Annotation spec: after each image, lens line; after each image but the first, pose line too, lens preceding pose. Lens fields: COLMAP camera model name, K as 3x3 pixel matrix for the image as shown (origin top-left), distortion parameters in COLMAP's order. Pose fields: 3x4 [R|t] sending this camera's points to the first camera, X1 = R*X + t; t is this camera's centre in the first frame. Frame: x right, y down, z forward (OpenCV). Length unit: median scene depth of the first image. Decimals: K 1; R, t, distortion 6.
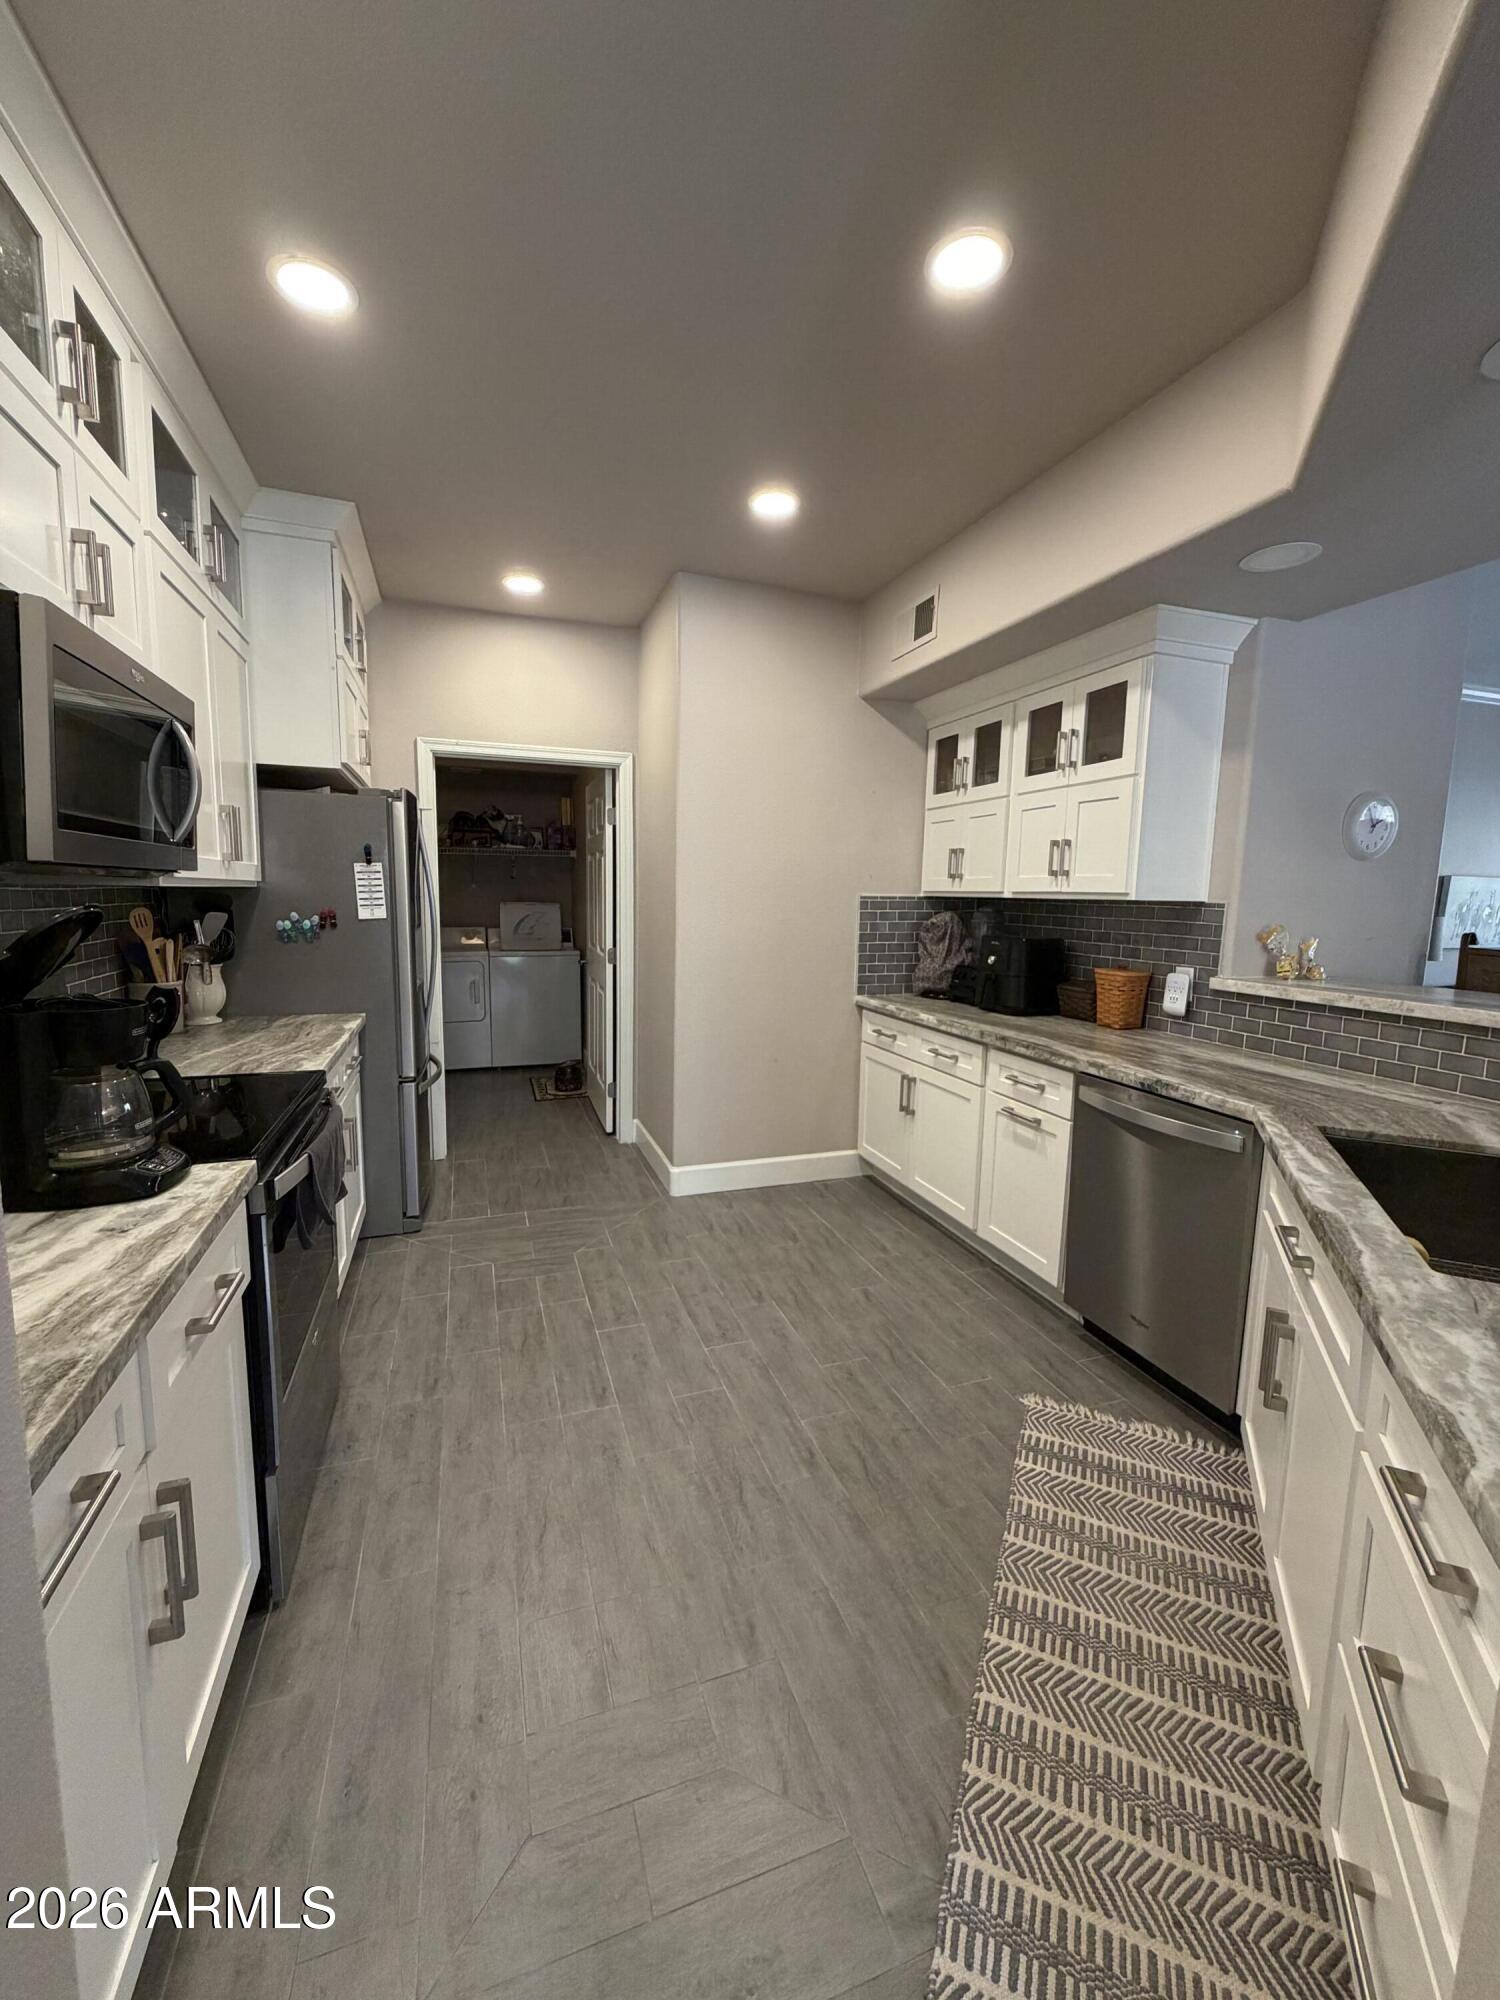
lens RADIAL K [[803.9, 0, 749.0], [0, 803.9, 996.3], [0, 0, 1]] dist [0.001397, 0.000070]
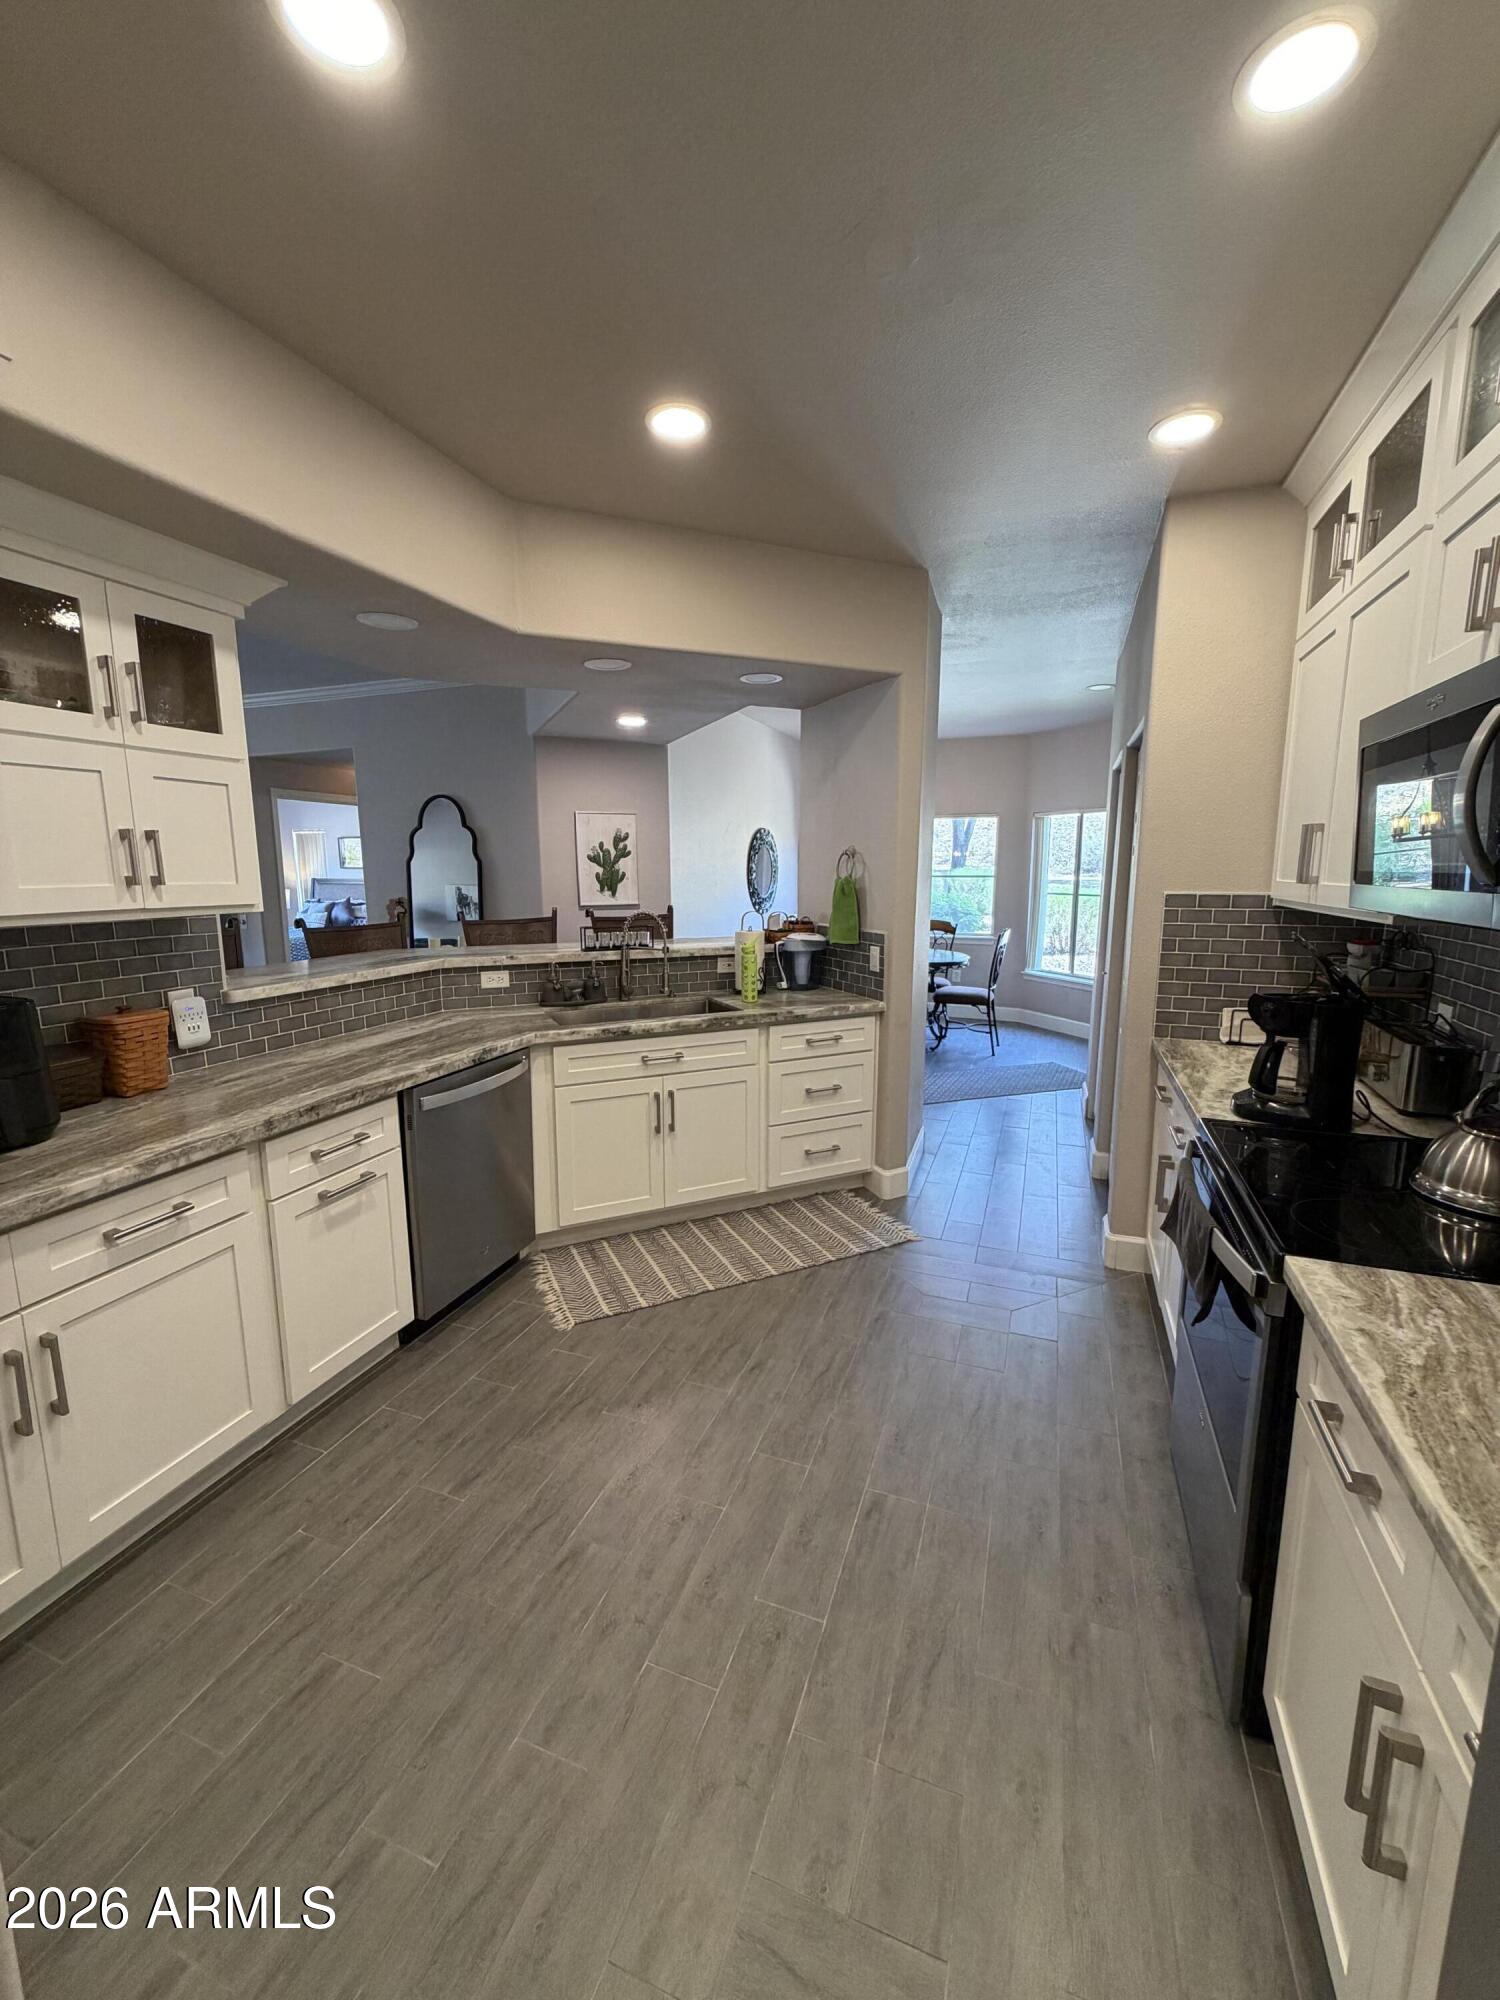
lens RADIAL K [[803.9, 0, 747.8], [0, 803.9, 994.9], [0, 0, 1]] dist [0.001397, 0.000070]
pose [[-0.769659, -0.119618, 0.627149, -0.451955], [0.068118, 0.961300, 0.266949, -0.222593], [-0.634810, 0.248180, -0.731726, 1.291470]]
